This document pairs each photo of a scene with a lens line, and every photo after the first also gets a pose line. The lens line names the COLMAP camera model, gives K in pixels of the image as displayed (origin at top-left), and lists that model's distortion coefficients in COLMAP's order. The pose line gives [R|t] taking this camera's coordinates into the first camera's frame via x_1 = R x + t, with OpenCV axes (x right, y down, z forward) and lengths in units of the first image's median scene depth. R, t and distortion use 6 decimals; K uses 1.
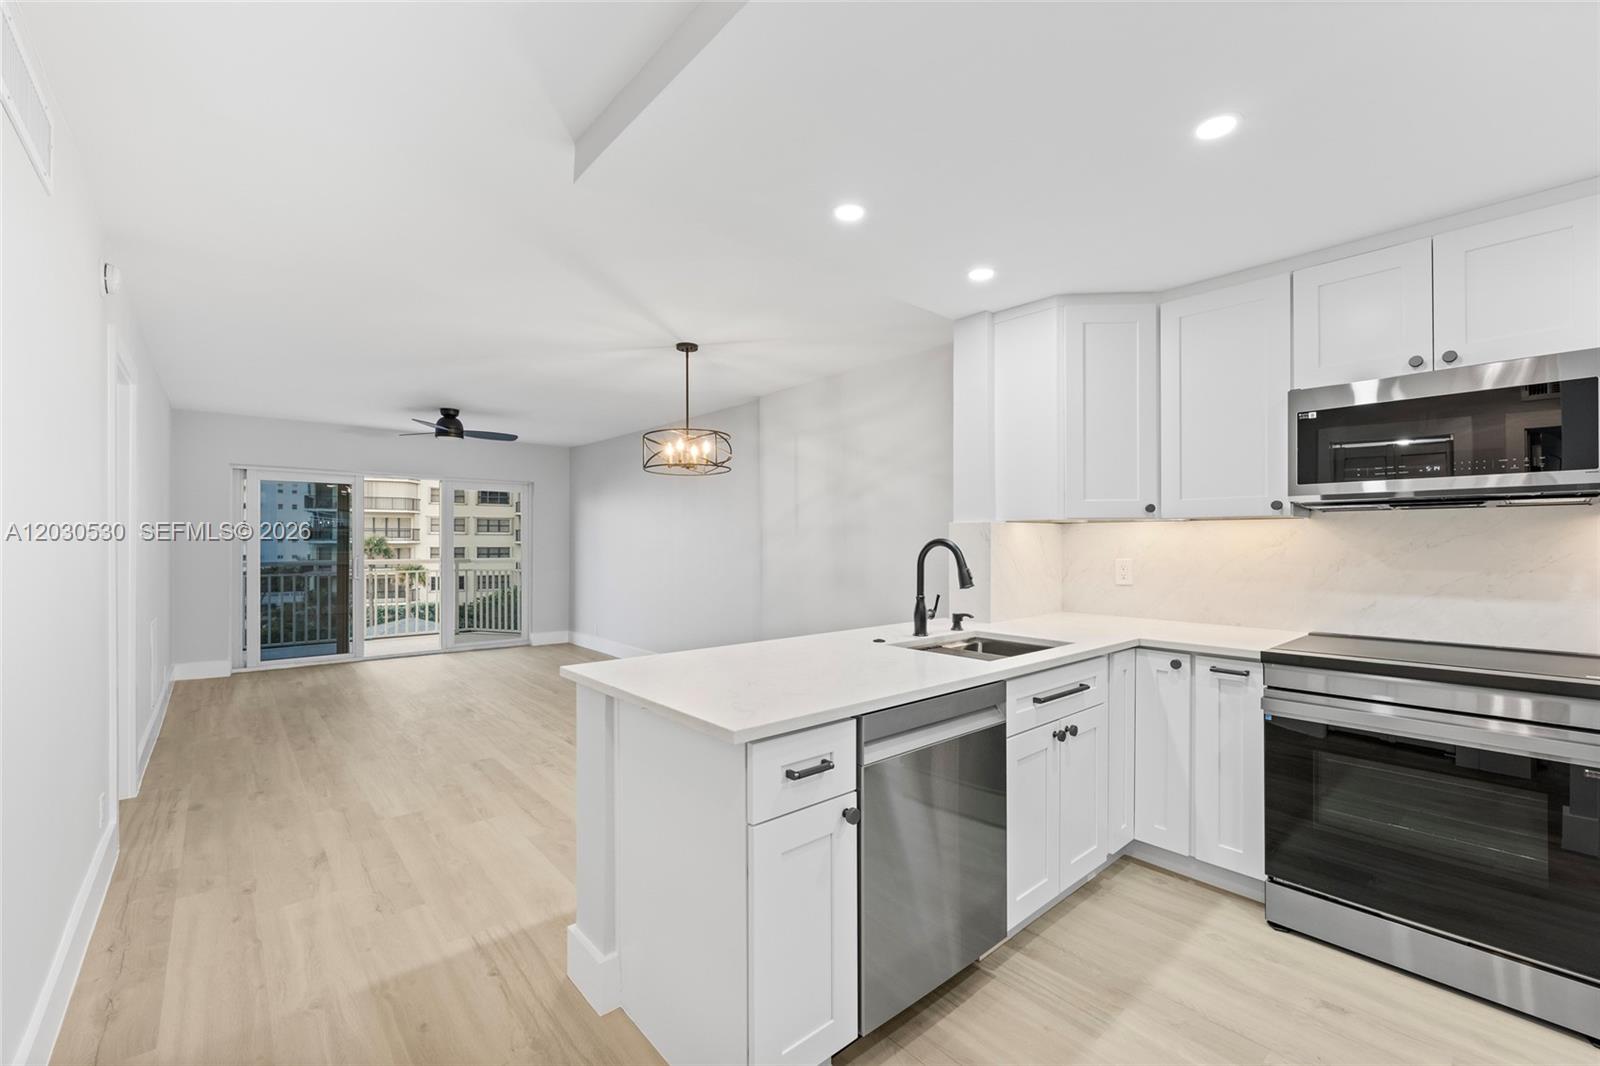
lens RADIAL K [[662.4, 0, 806.4], [0, 662.4, 538.7], [0, 0, 1]] dist [0.000439, 0.000288]
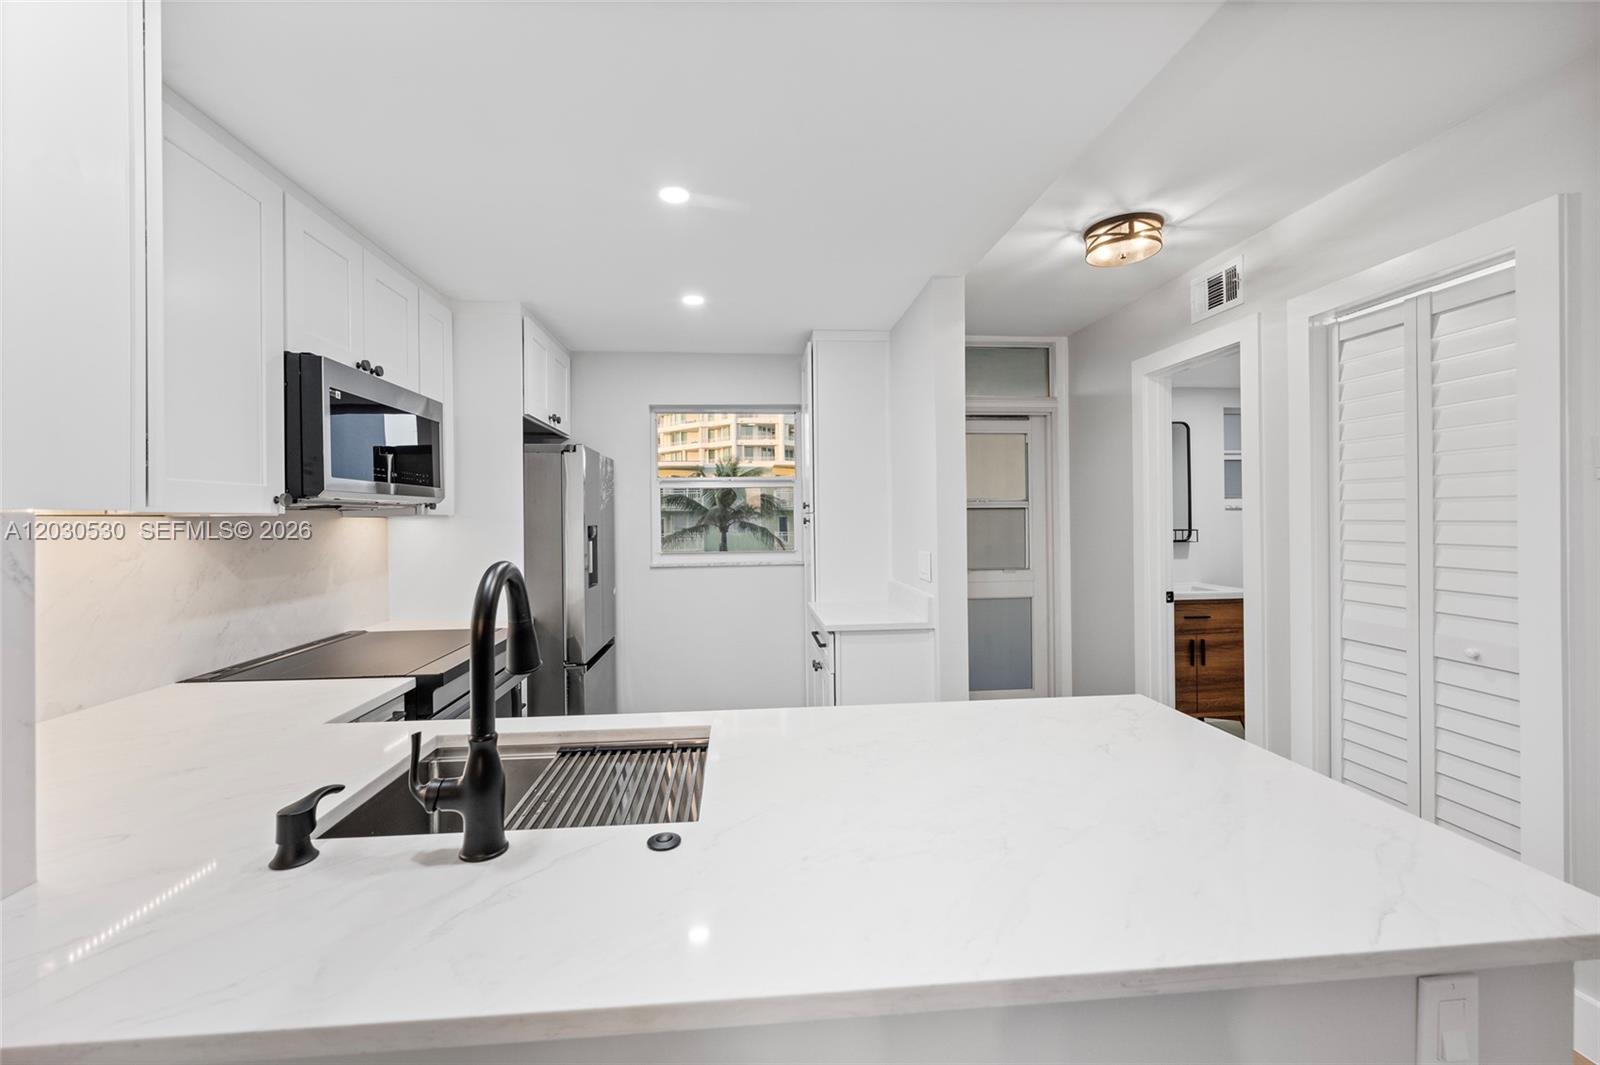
lens RADIAL K [[641.2, 0, 788.9], [0, 641.2, 518.5], [0, 0, 1]] dist [0.000889, 0.000108]
pose [[-0.800743, 0.009074, 0.598939, -0.129578], [0.009407, 0.999952, -0.002573, -0.018545], [-0.598934, 0.003574, -0.800790, 1.002675]]
